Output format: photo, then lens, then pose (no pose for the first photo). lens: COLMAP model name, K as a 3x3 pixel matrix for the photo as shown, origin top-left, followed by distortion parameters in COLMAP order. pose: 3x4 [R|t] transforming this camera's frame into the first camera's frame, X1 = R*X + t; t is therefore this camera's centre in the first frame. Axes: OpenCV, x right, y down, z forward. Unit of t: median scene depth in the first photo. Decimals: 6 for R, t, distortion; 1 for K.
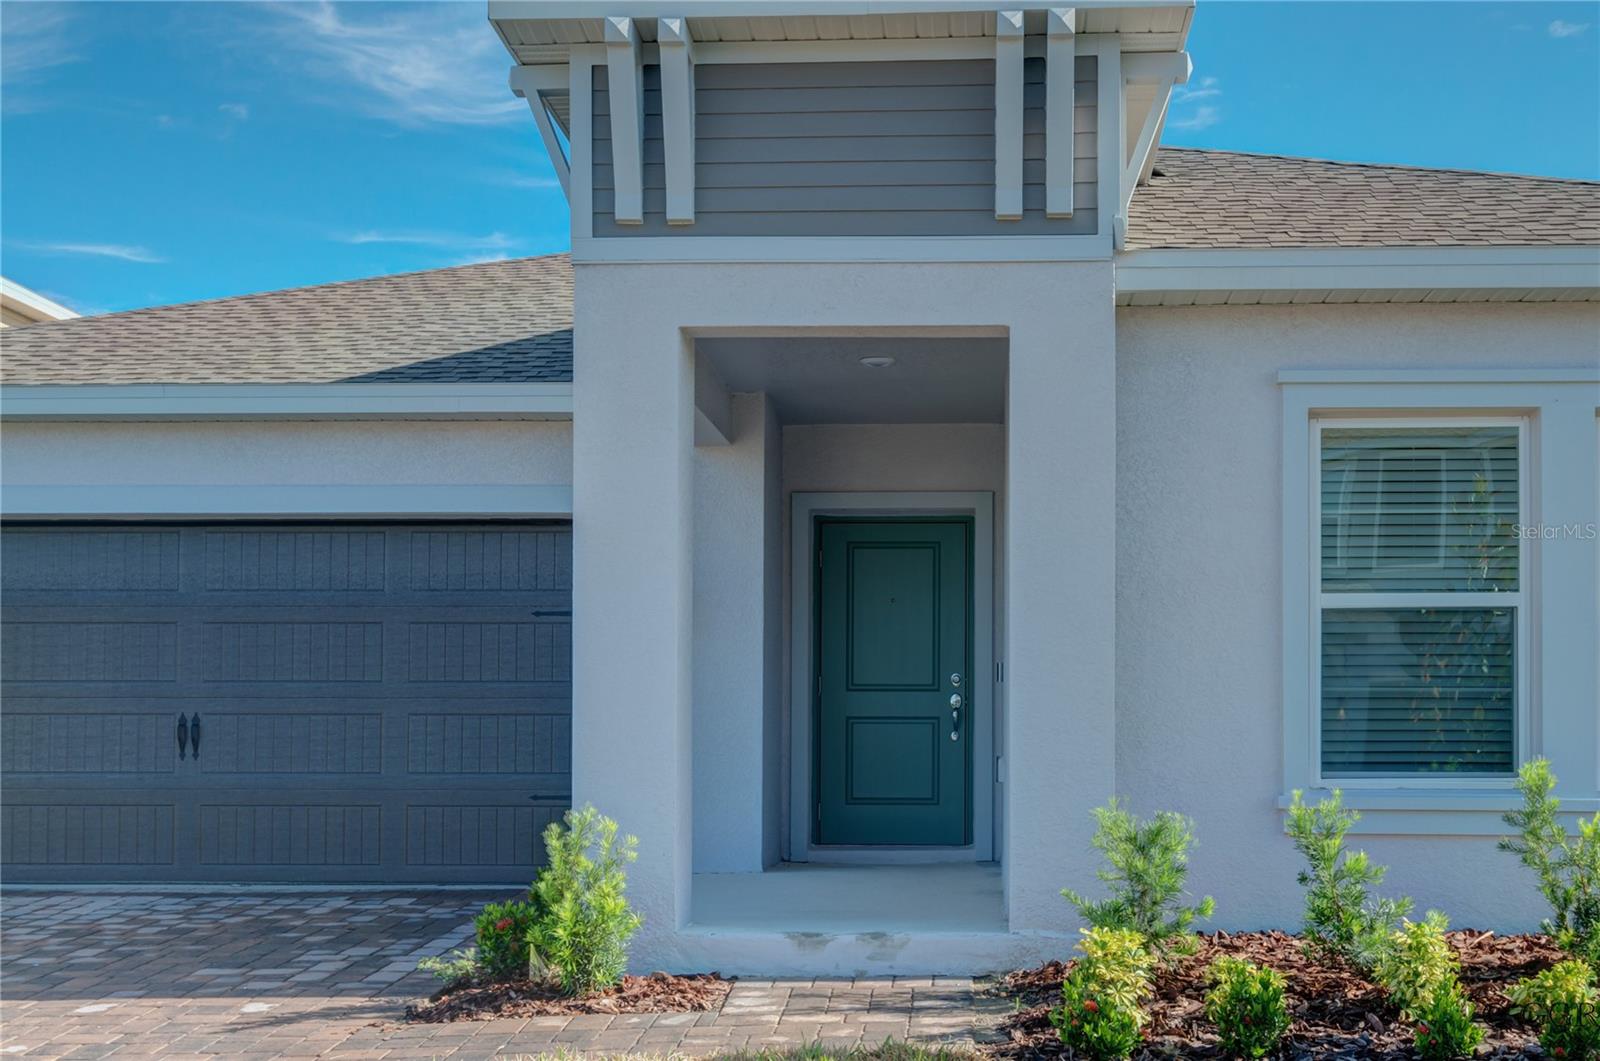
lens RADIAL K [[2043.2, 0, 913.4], [0, 2043.2, 605.6], [0, 0, 1]] dist [0.031243, 0.032213]
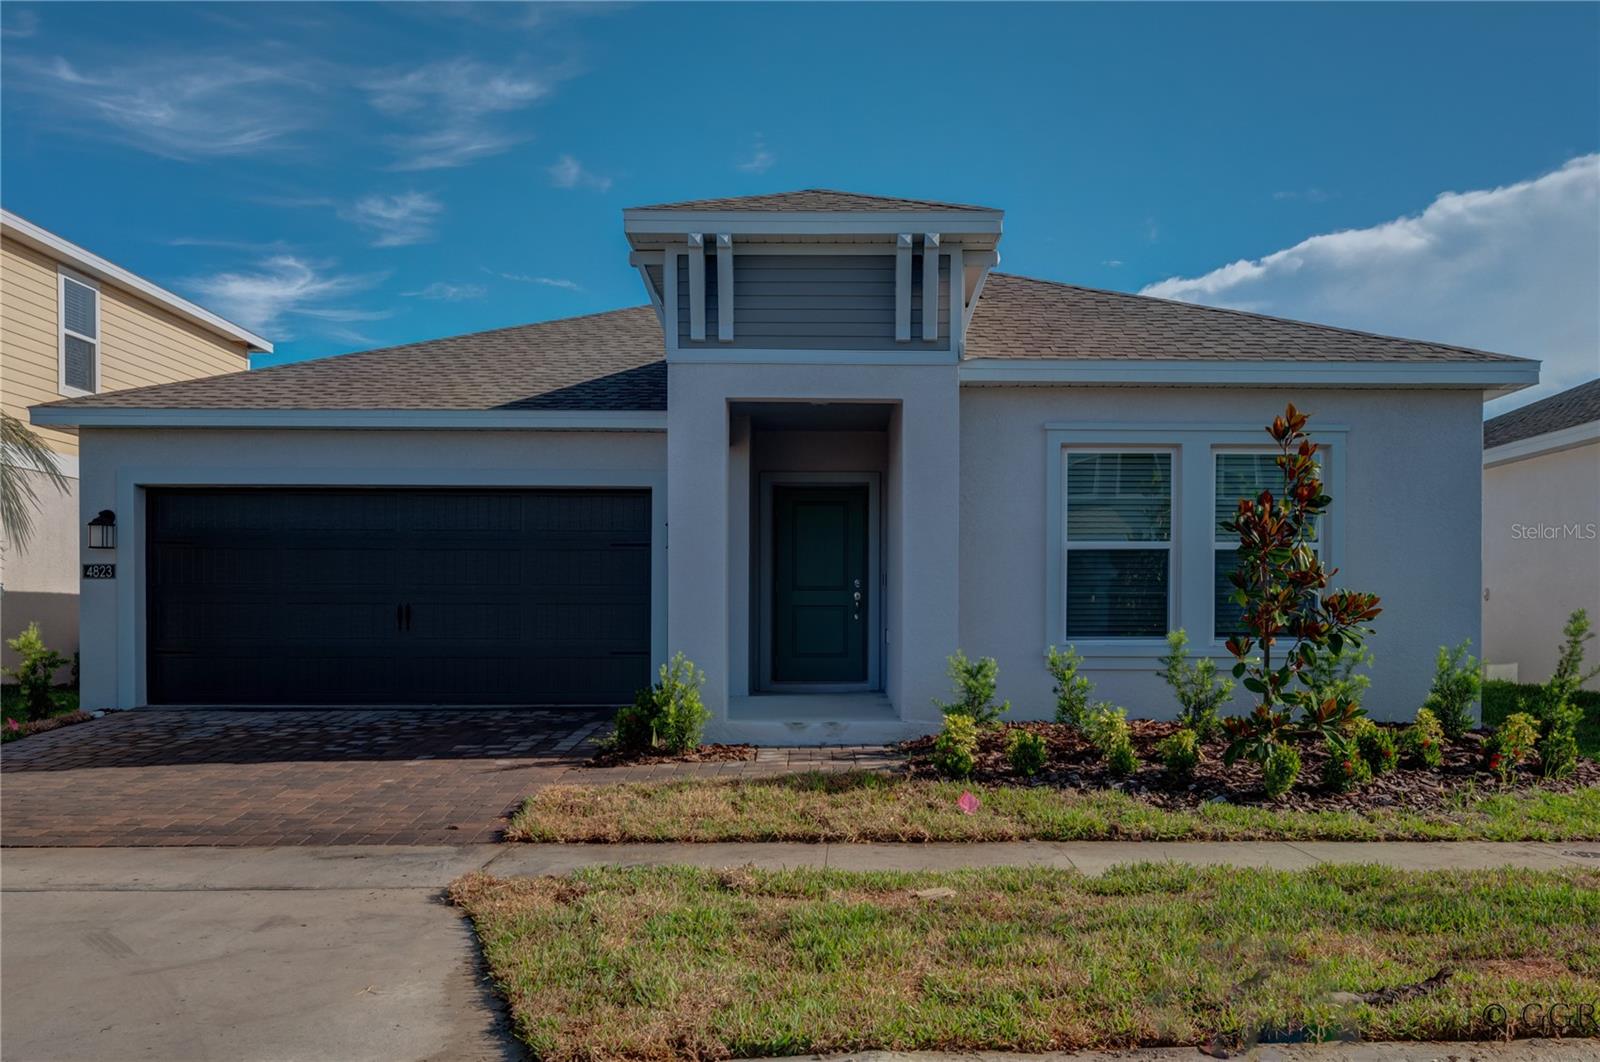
lens RADIAL K [[1495.5, 0, 891.0], [0, 1495.5, 569.7], [0, 0, 1]] dist [0.011152, 0.014758]
pose [[0.997607, 0.001584, 0.069124, -0.058510], [-0.003923, 0.999424, 0.033714, -0.026705], [-0.069031, -0.033904, 0.997038, -0.369328]]
